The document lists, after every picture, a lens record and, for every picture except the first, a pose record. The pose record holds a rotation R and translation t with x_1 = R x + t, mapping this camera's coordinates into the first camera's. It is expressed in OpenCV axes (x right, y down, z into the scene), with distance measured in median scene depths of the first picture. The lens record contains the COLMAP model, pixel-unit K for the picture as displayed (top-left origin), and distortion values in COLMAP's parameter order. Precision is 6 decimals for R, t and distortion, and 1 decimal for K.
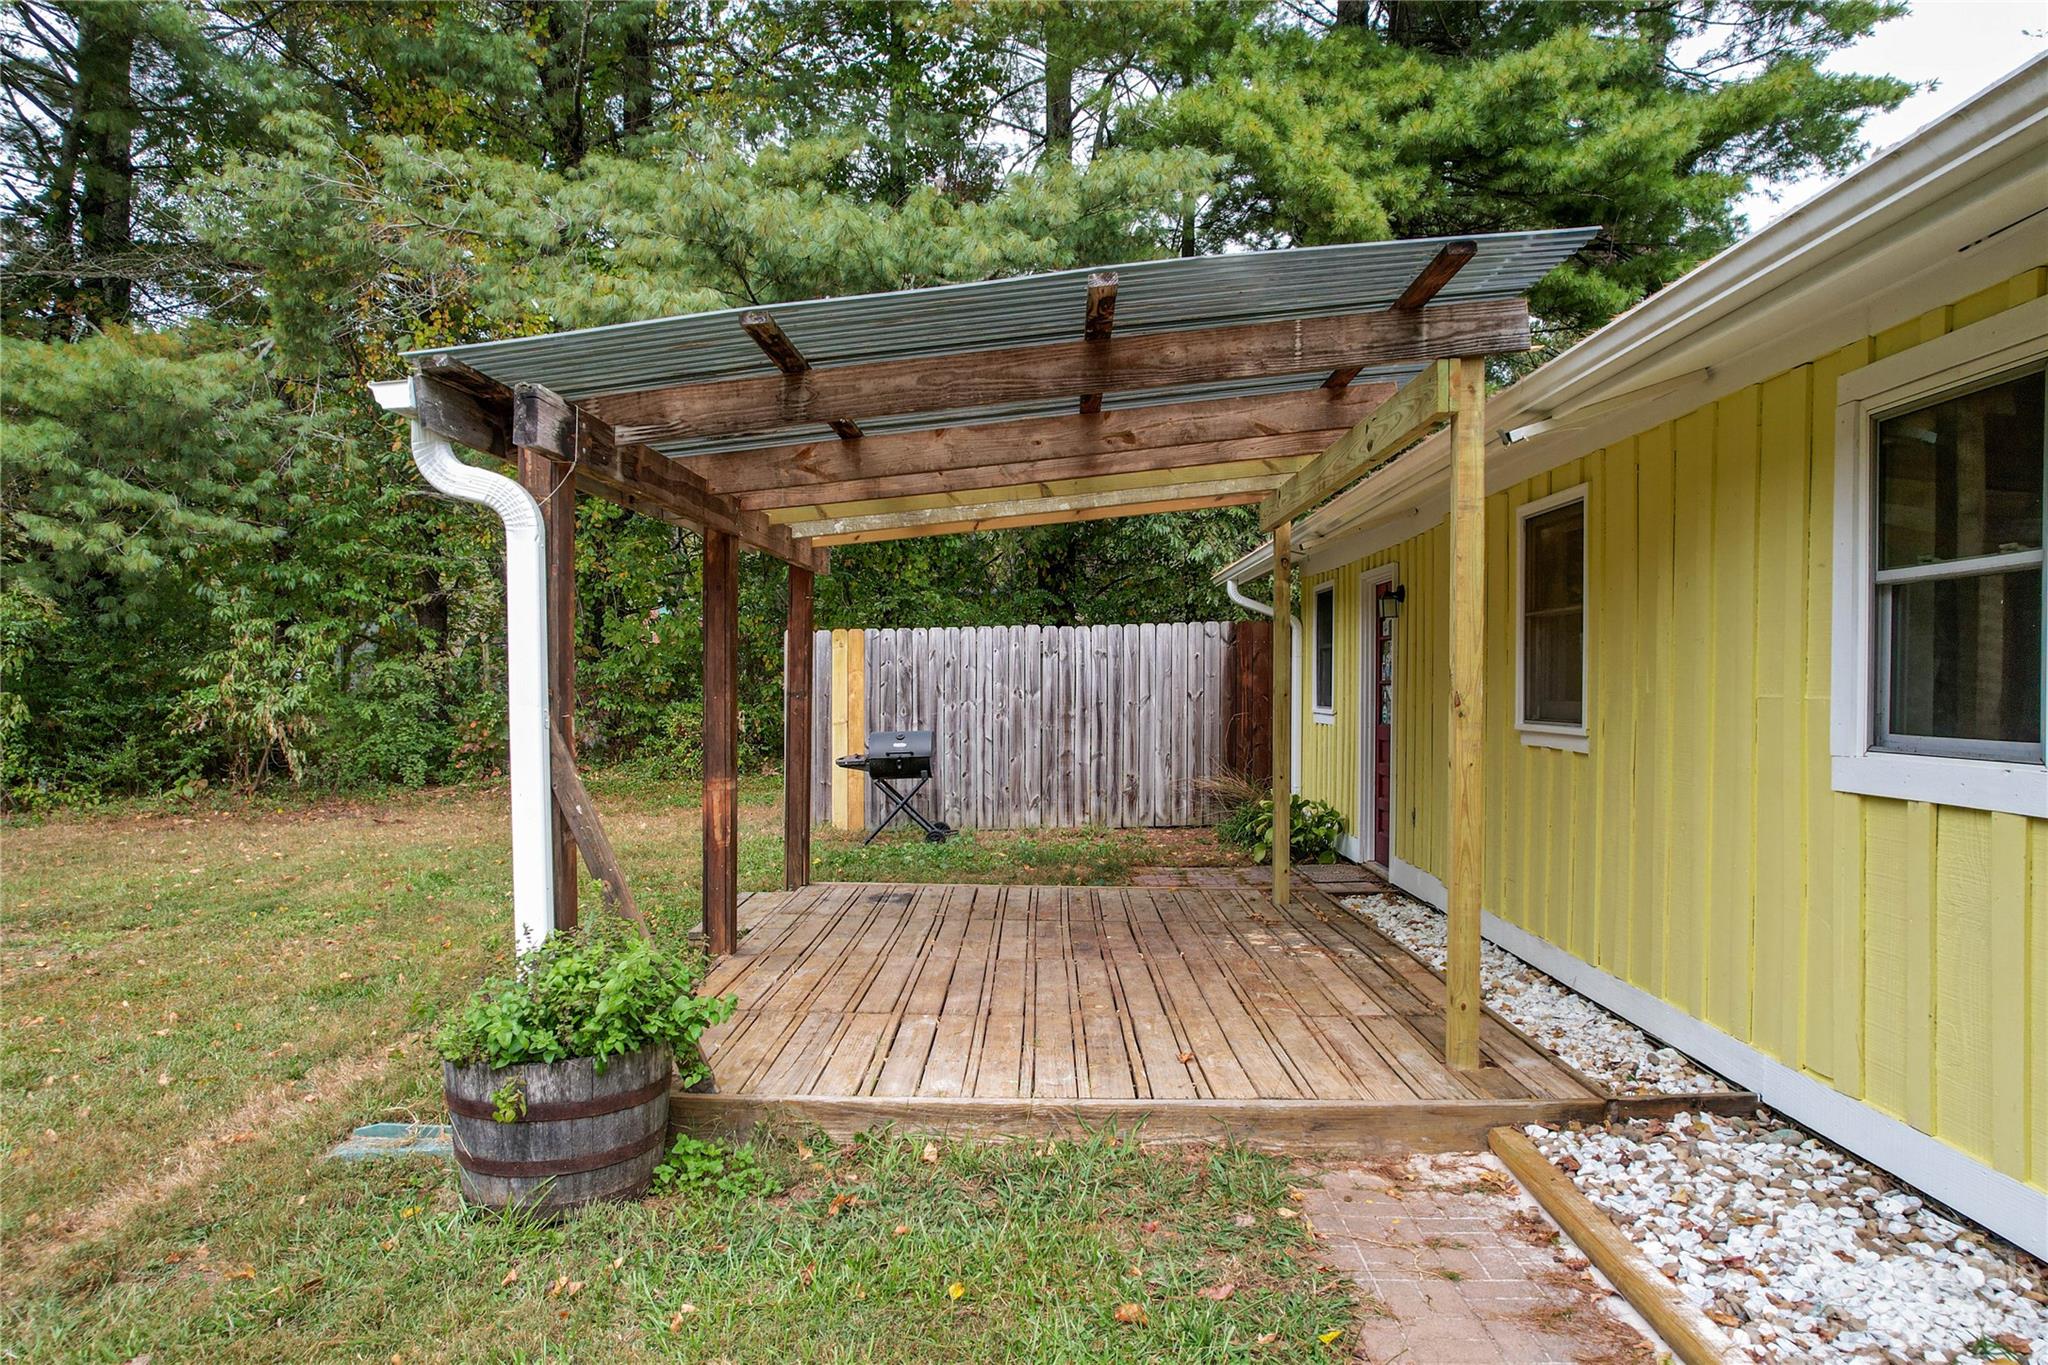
lens RADIAL K [[1336.3, 0, 1024.0], [0, 1336.3, 682.5], [0, 0, 1]] dist [-0.065863, 0.049782]
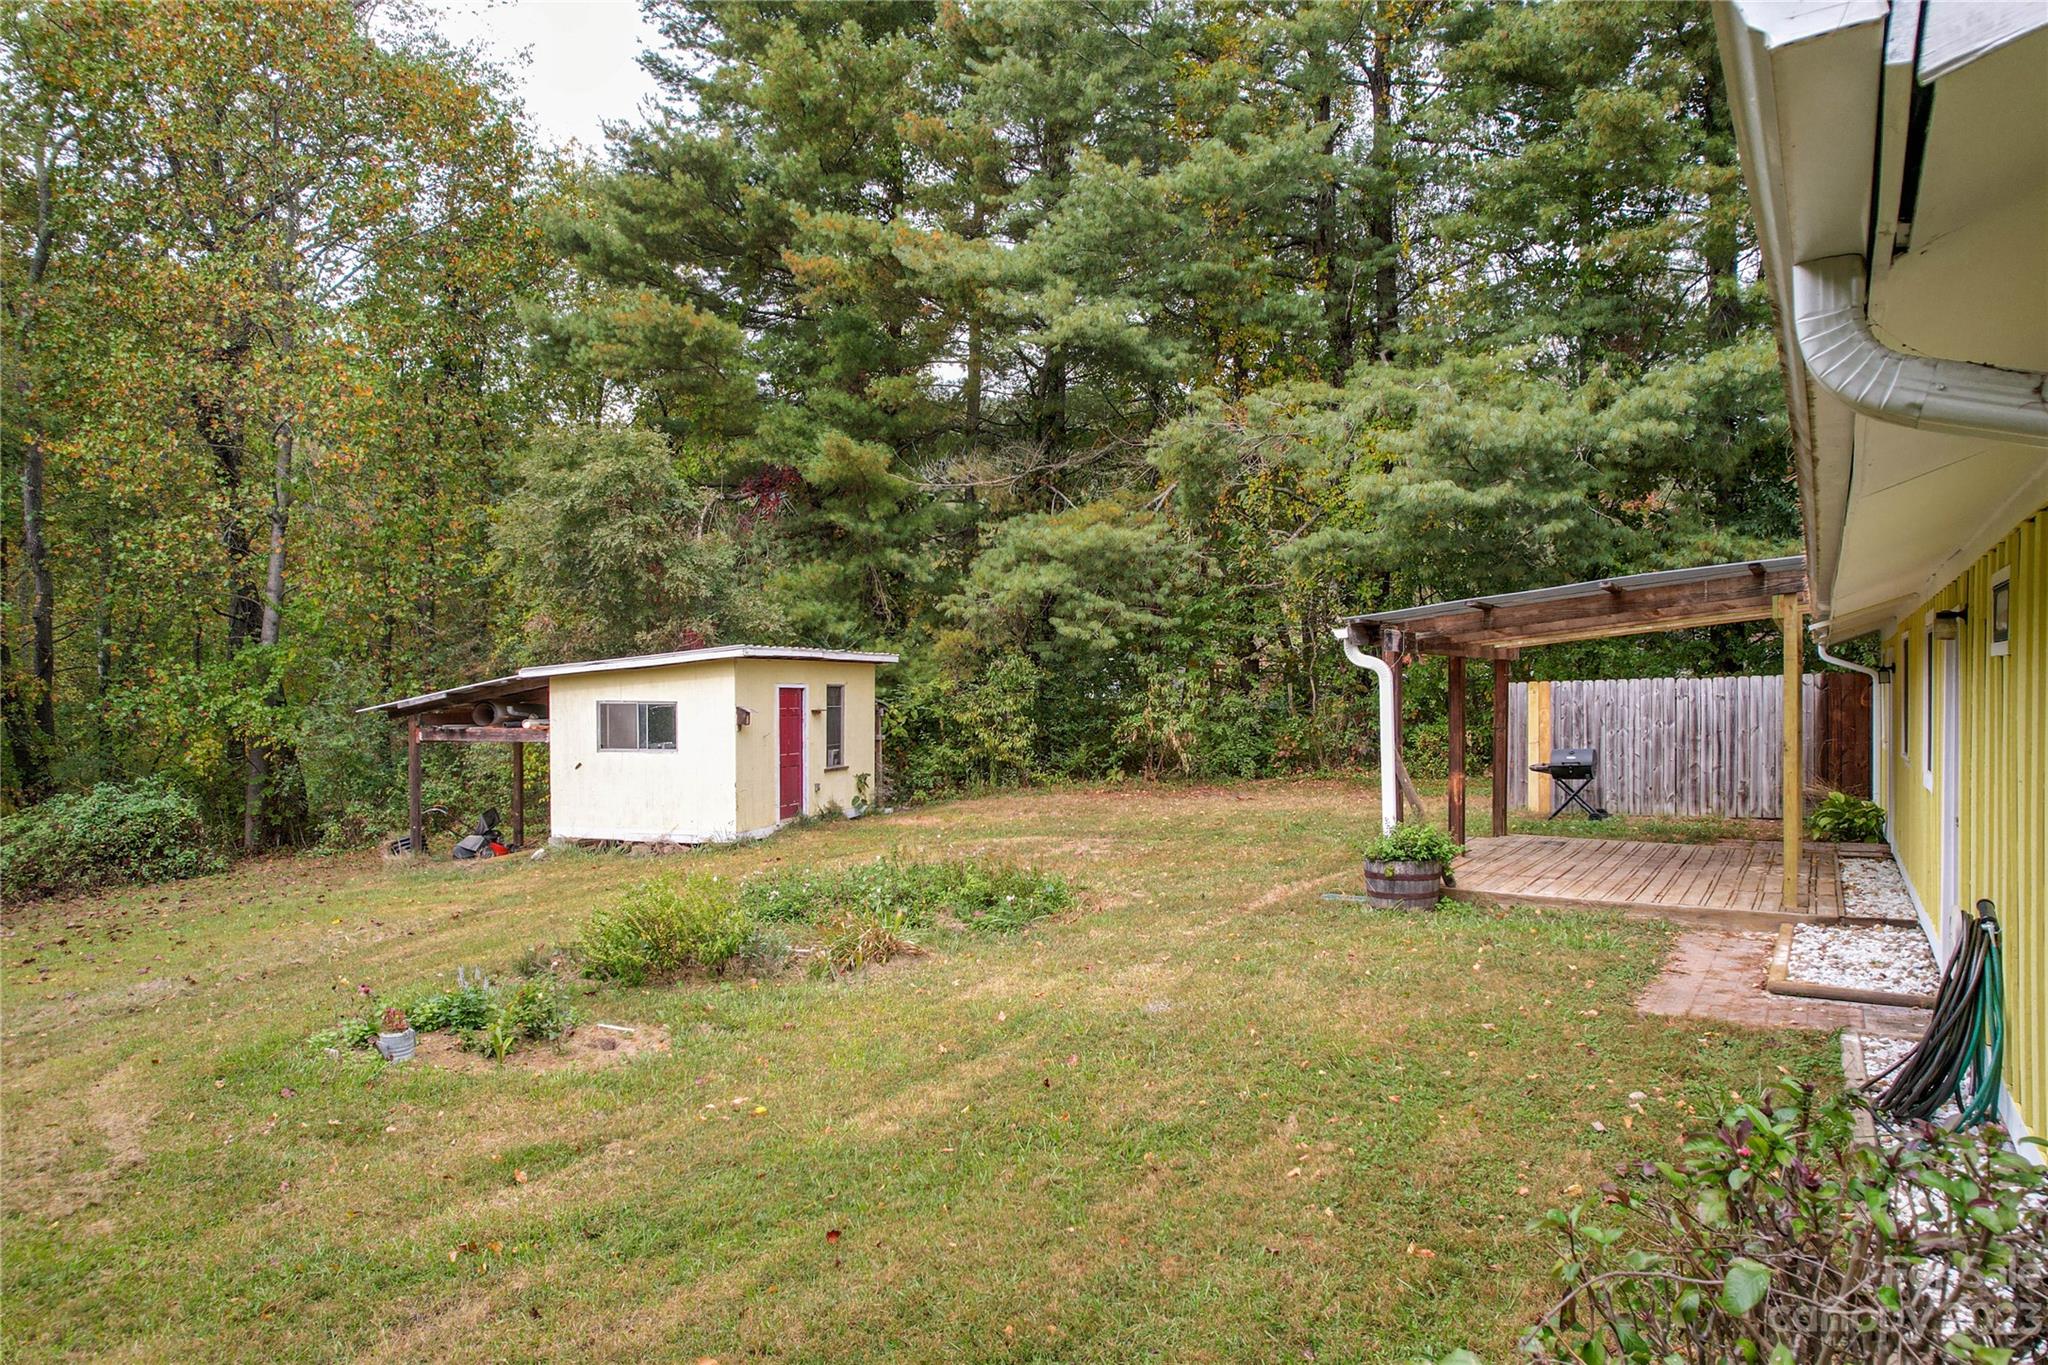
lens RADIAL K [[1336.3, 0, 1024.0], [0, 1336.3, 682.5], [0, 0, 1]] dist [-0.065863, 0.049782]
pose [[0.861238, -0.006981, -0.508155, 0.133432], [0.004434, 0.999971, -0.006224, -0.032032], [0.508183, 0.003108, 0.861243, -0.618072]]
